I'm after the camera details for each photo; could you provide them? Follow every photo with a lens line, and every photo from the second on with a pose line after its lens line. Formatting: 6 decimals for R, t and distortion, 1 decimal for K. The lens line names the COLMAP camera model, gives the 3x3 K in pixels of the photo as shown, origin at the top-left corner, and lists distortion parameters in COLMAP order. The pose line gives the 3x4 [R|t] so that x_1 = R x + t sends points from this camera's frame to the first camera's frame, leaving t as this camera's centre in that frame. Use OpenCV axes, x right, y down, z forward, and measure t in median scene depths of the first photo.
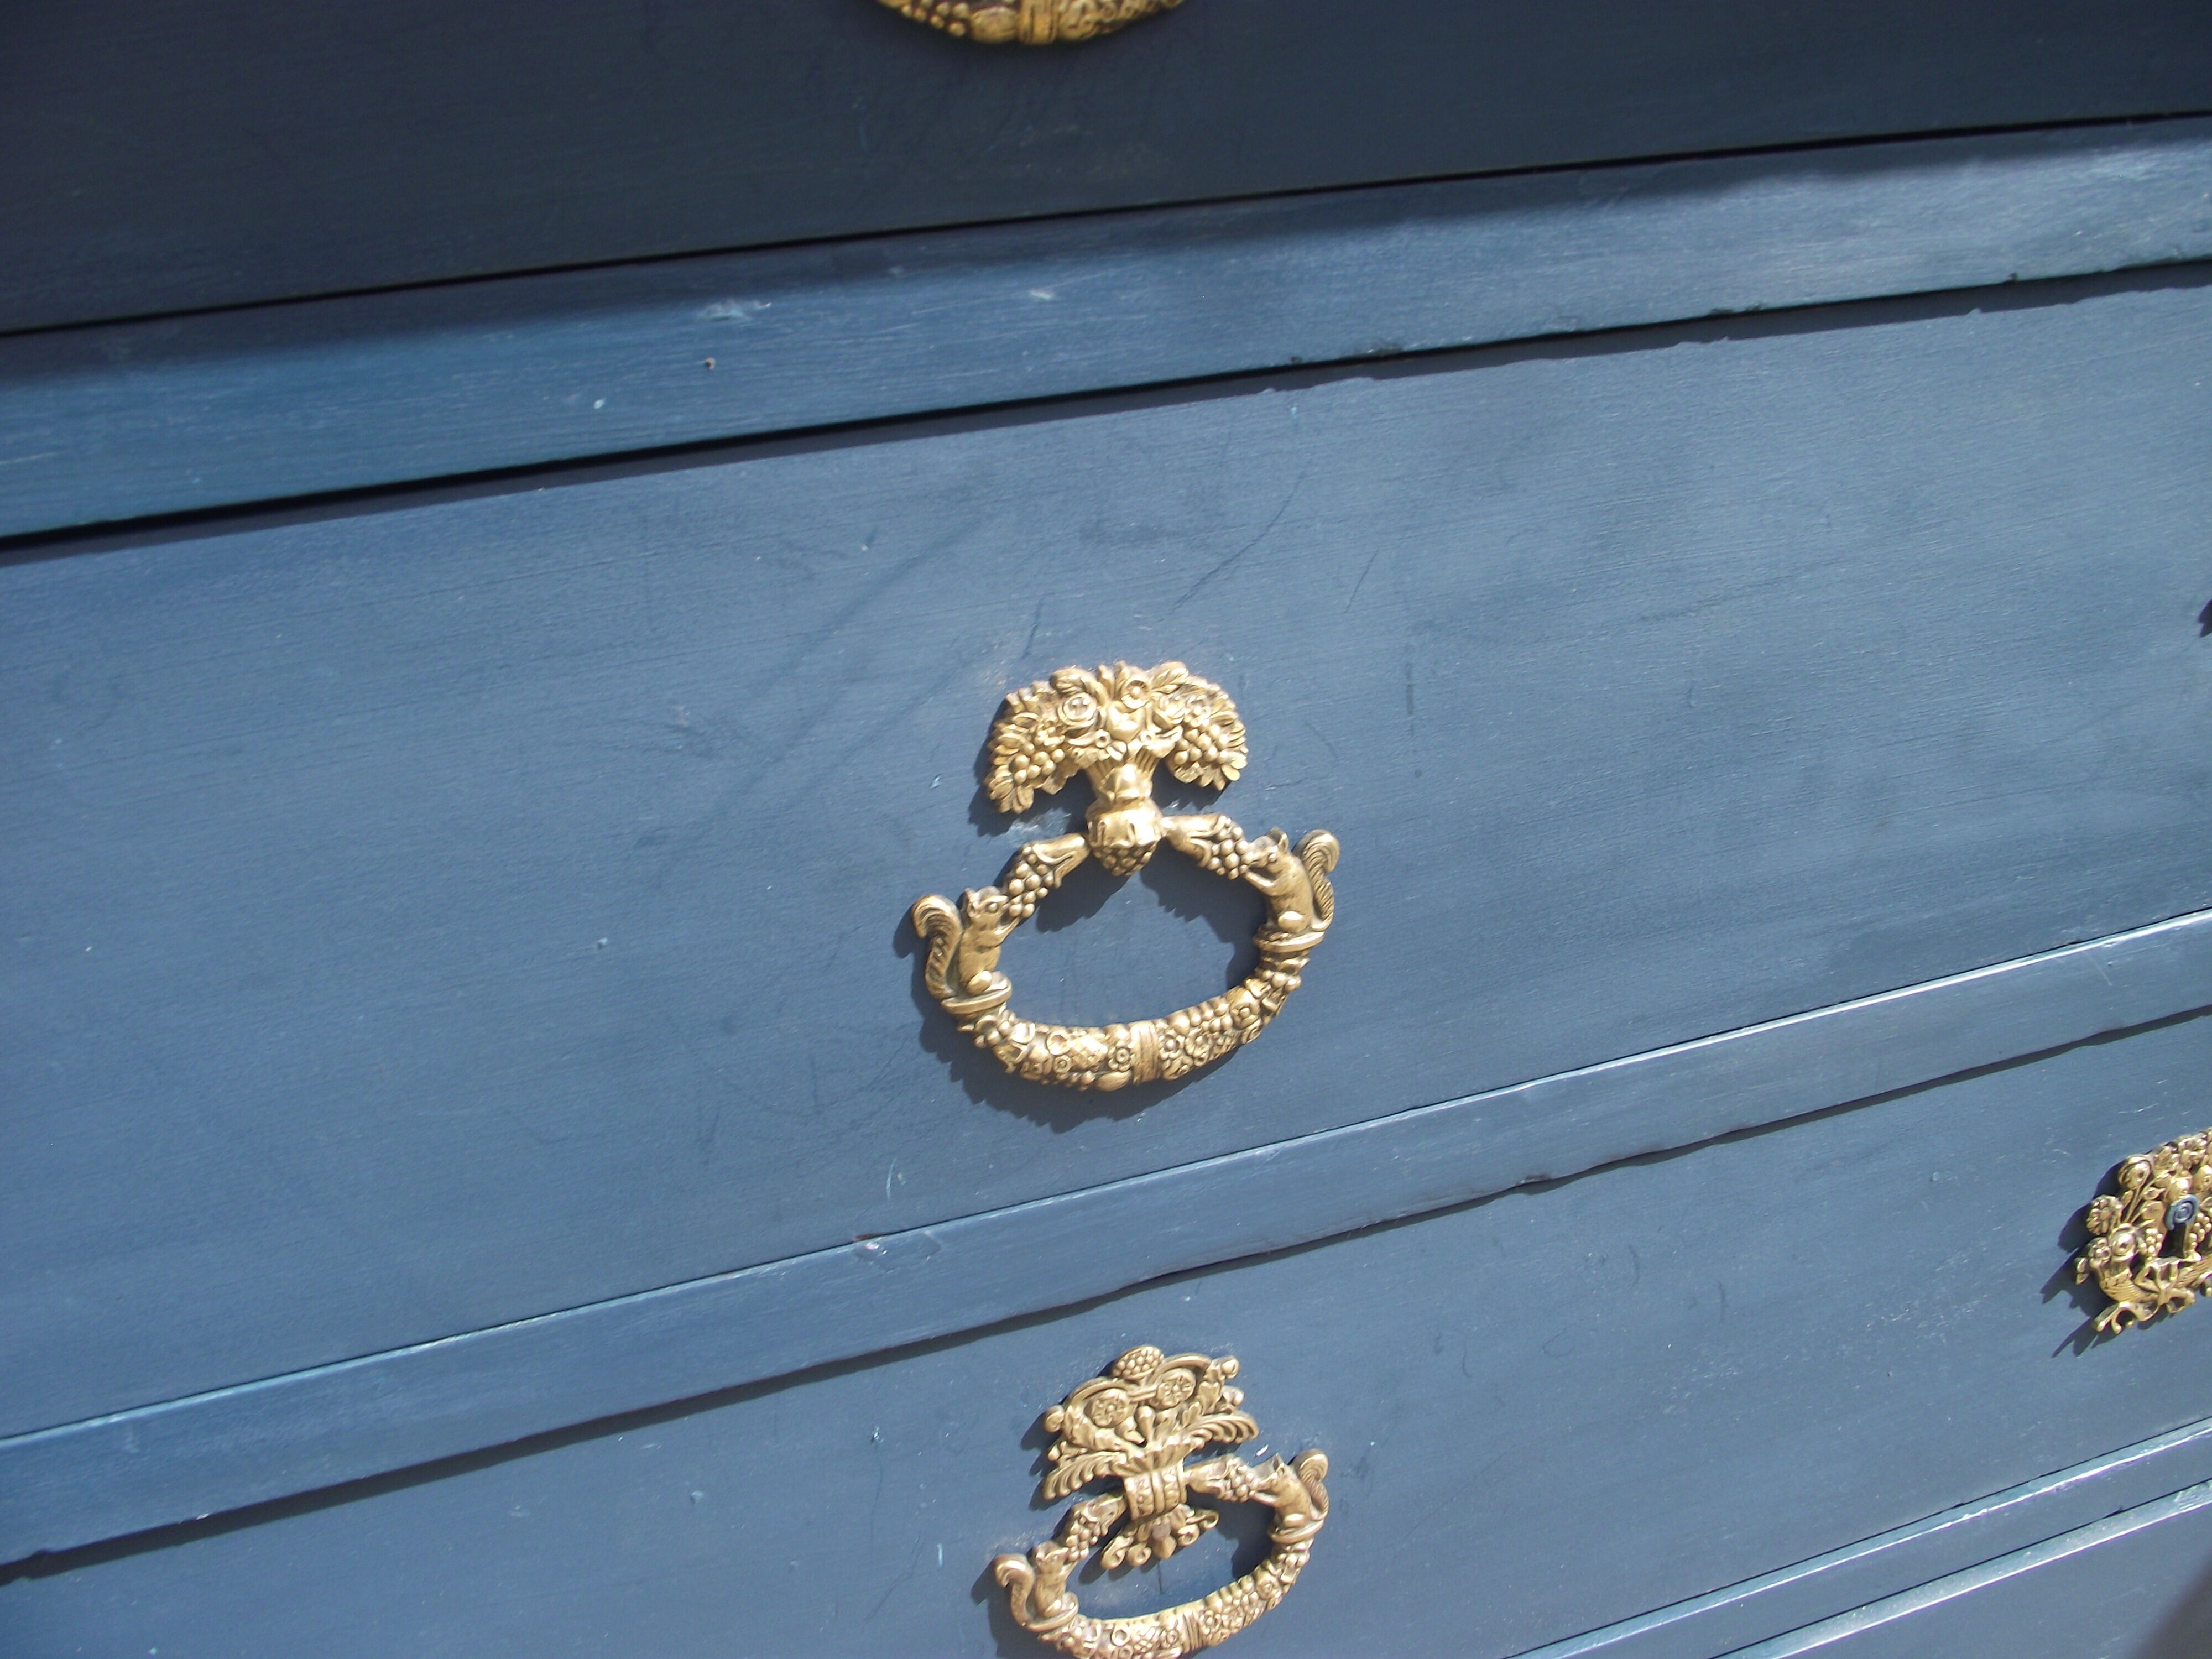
lens RADIAL K [[1764.7, 0, 1140.4], [0, 1764.7, 821.9], [0, 0, 1]] dist [-0.083033, 0.058148]
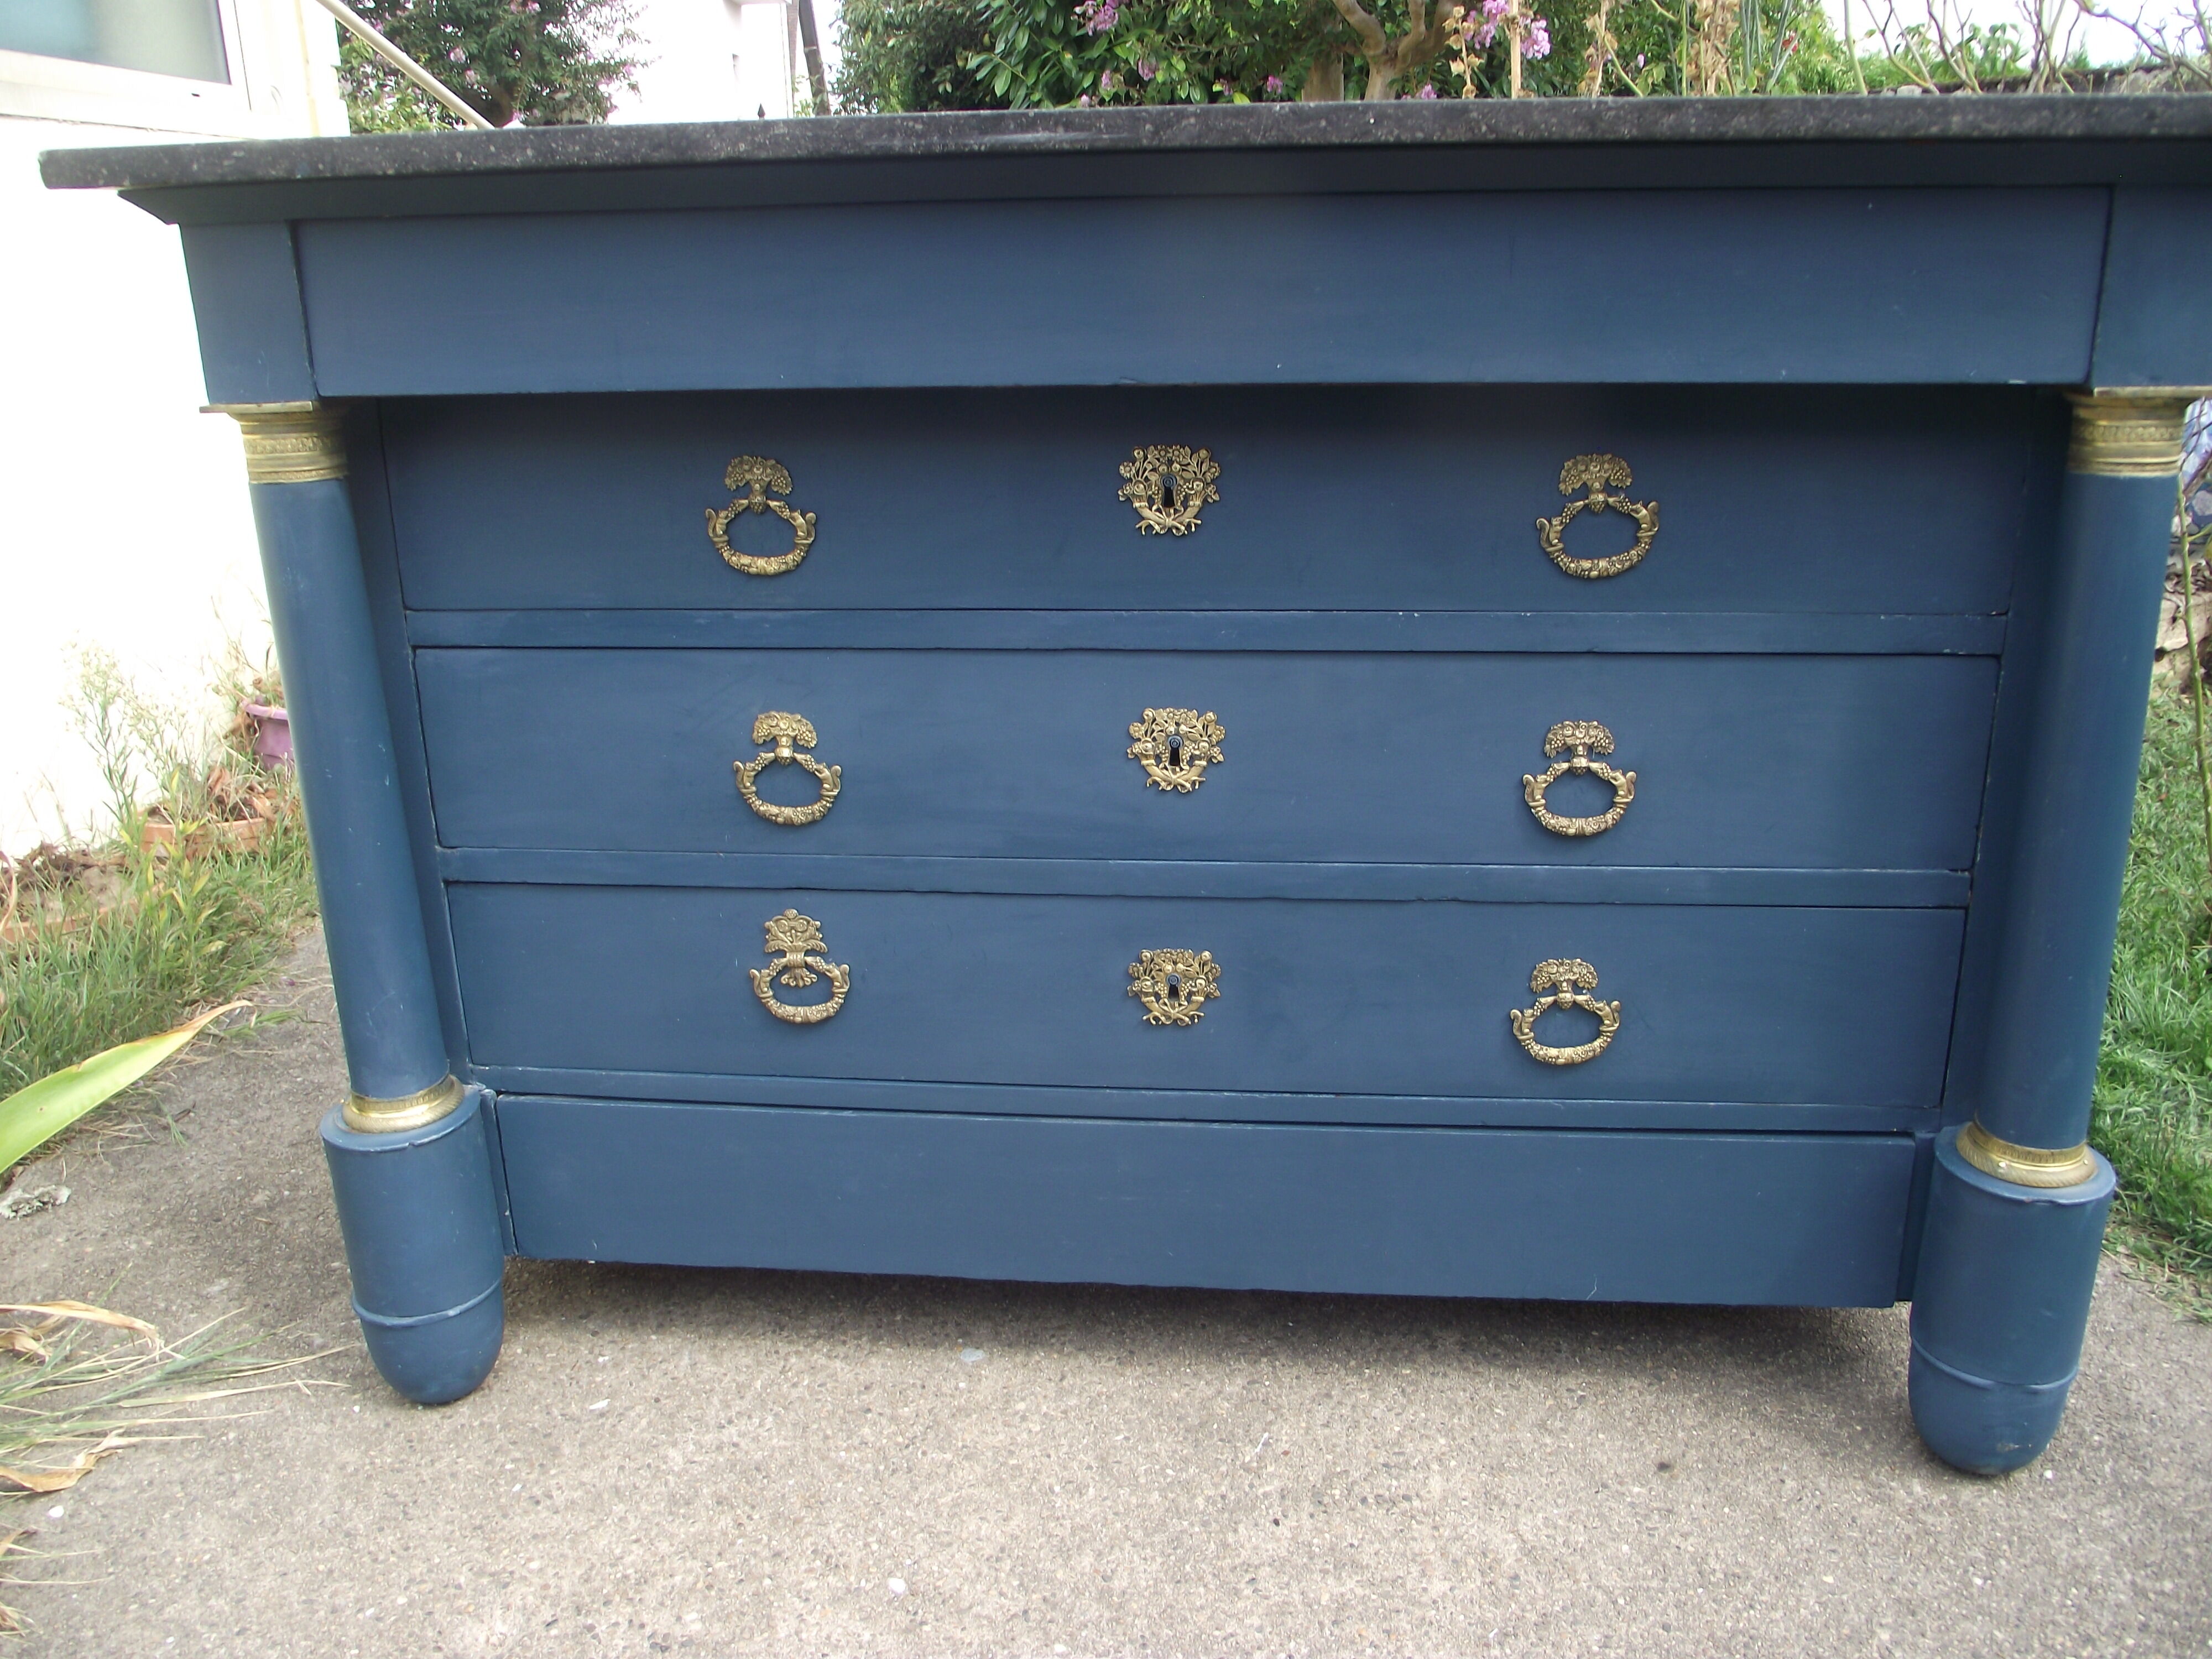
lens RADIAL K [[1764.7, 0, 1140.4], [0, 1764.7, 821.9], [0, 0, 1]] dist [-0.083033, 0.058148]
pose [[0.923355, 0.168842, -0.344830, 2.021789], [-0.204942, 0.976211, -0.070785, 0.256642], [0.324676, 0.136029, 0.935992, -2.321723]]
